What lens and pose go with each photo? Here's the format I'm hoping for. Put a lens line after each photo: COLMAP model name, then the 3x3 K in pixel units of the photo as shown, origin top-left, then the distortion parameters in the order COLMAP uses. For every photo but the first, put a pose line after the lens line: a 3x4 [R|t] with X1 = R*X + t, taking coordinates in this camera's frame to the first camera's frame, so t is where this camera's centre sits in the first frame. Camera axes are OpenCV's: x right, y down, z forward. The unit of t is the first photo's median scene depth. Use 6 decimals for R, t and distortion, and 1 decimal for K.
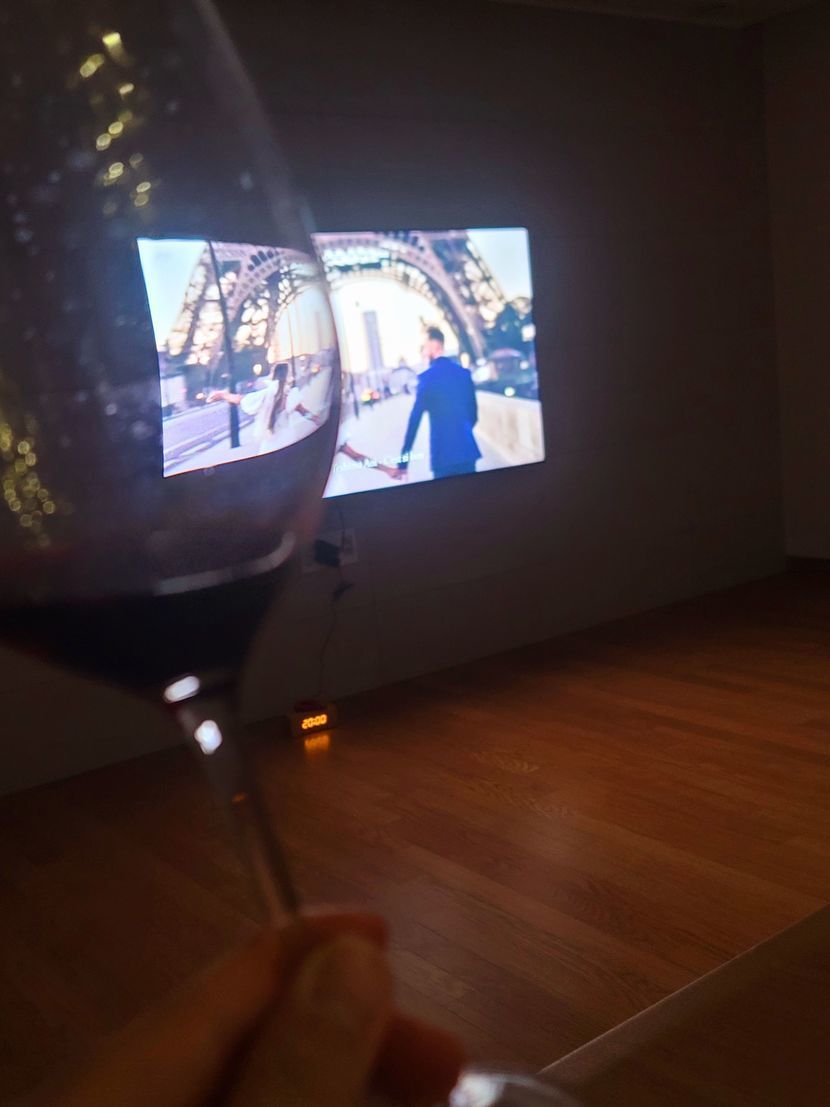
lens RADIAL K [[1021.6, 0, 415.0], [0, 1021.6, 553.5], [0, 0, 1]] dist [-0.014380, -0.003576]
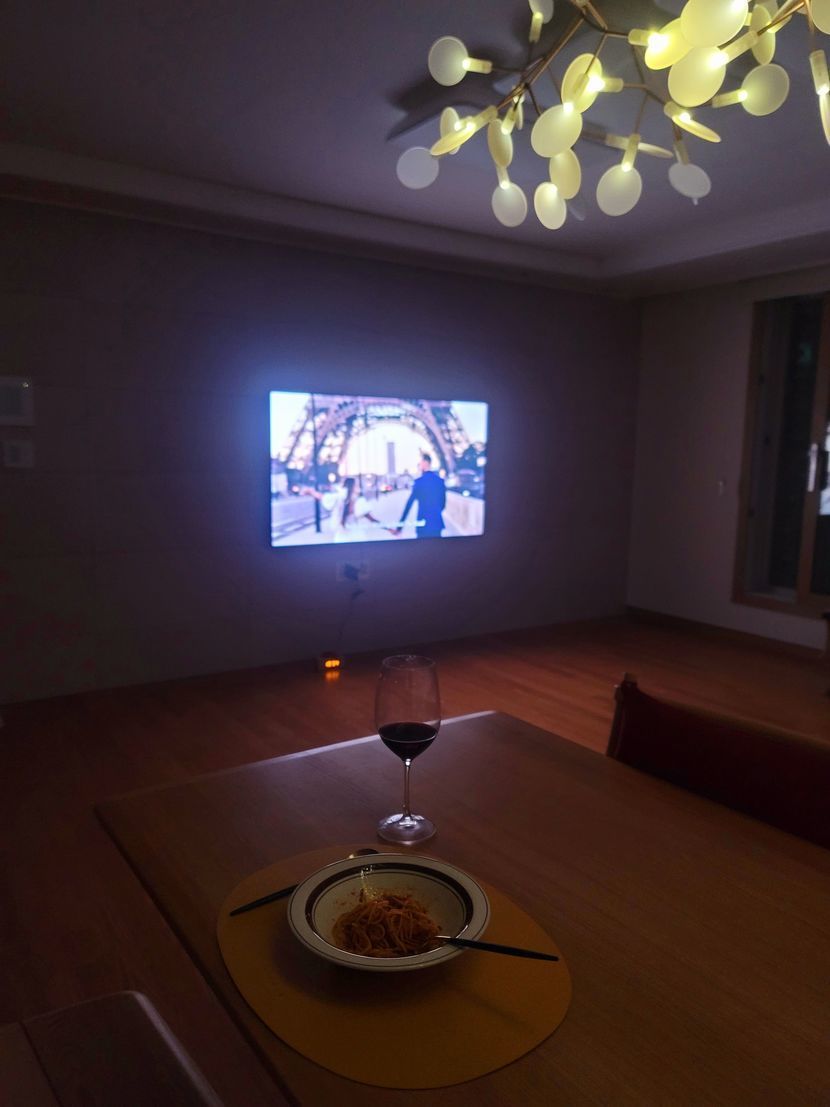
lens RADIAL K [[1021.6, 0, 415.0], [0, 1021.6, 553.5], [0, 0, 1]] dist [-0.014380, -0.003576]
pose [[0.990990, 0.092959, -0.096419, 0.183296], [-0.105789, 0.984787, -0.137850, 0.191358], [0.082138, 0.146808, 0.985749, -0.708989]]
